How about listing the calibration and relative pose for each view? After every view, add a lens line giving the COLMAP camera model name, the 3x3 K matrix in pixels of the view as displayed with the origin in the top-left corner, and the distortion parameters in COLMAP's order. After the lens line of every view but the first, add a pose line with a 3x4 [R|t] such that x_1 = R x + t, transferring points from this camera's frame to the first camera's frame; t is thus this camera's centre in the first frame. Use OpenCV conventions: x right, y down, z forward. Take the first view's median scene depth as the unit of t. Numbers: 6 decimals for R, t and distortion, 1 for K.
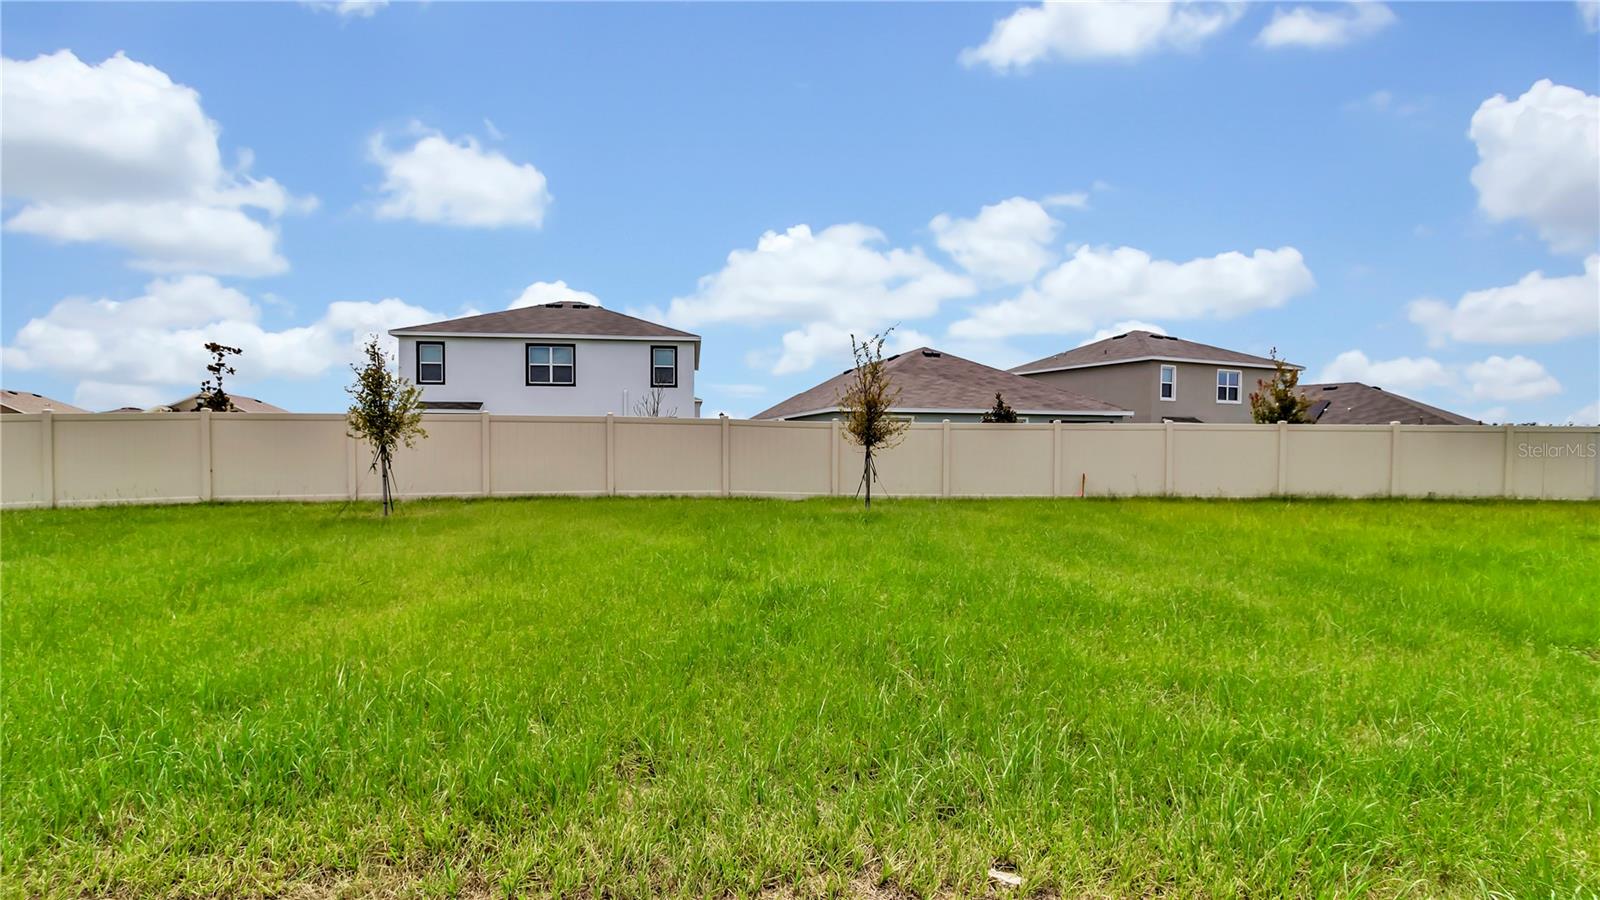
lens RADIAL K [[767.4, 0, 793.0], [0, 767.4, 460.1], [0, 0, 1]] dist [0.000997, 0.001300]
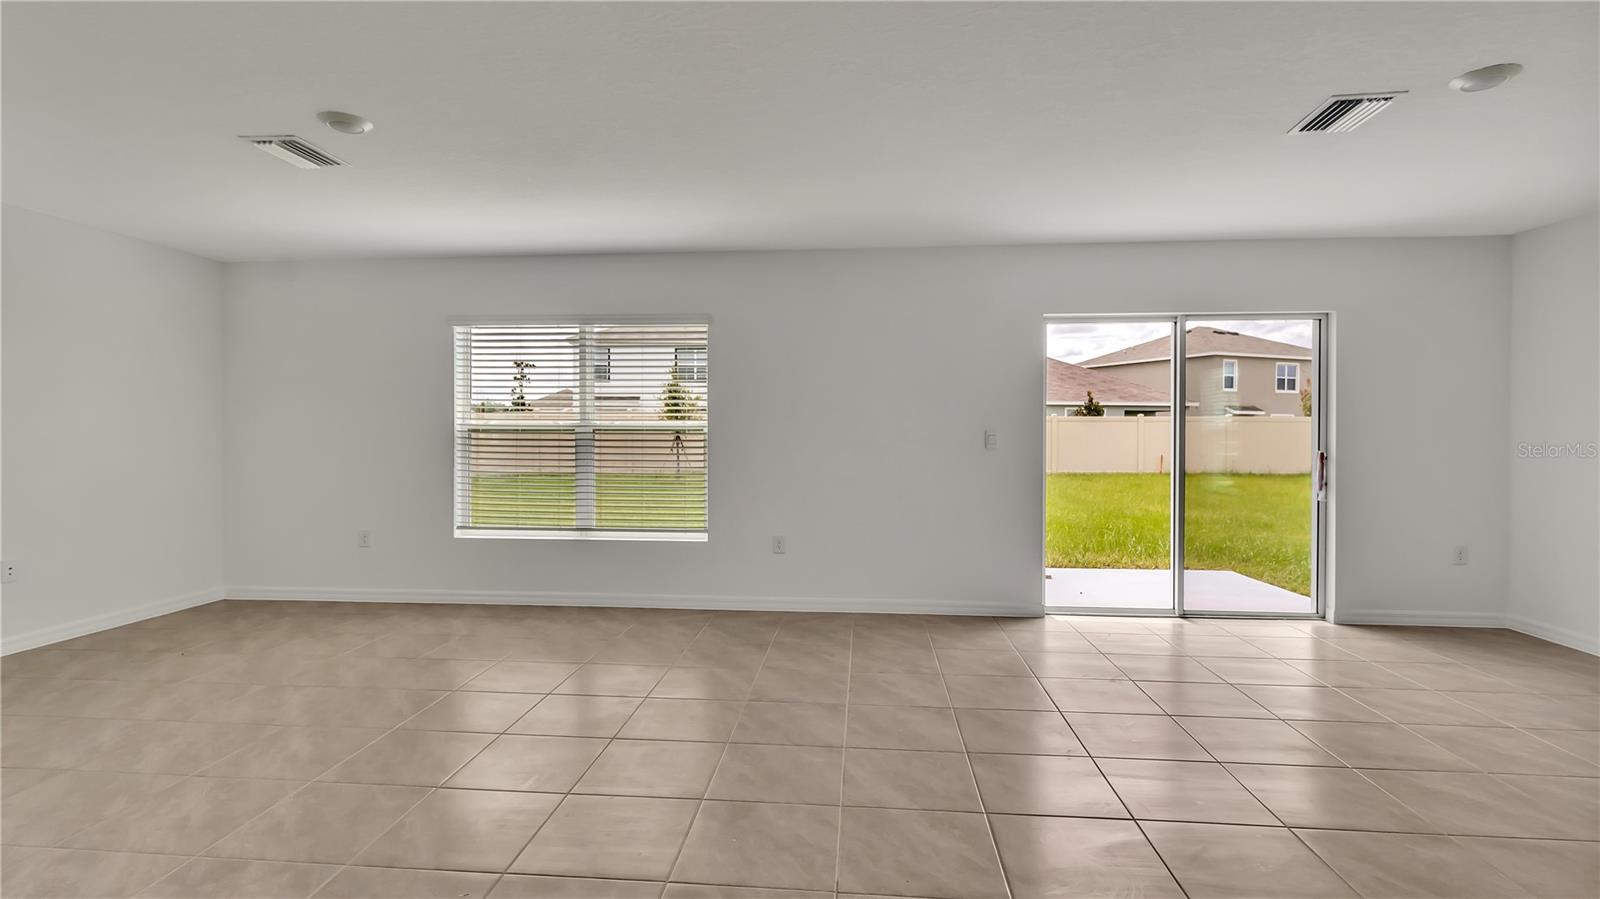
lens RADIAL K [[759.9, 0, 794.0], [0, 759.9, 453.2], [0, 0, 1]] dist [-0.000803, 0.000843]
pose [[0.997773, 0.001177, -0.066684, -0.069612], [-0.000420, 0.999935, 0.011350, -0.000062], [0.066694, -0.011297, 0.997710, -0.144991]]
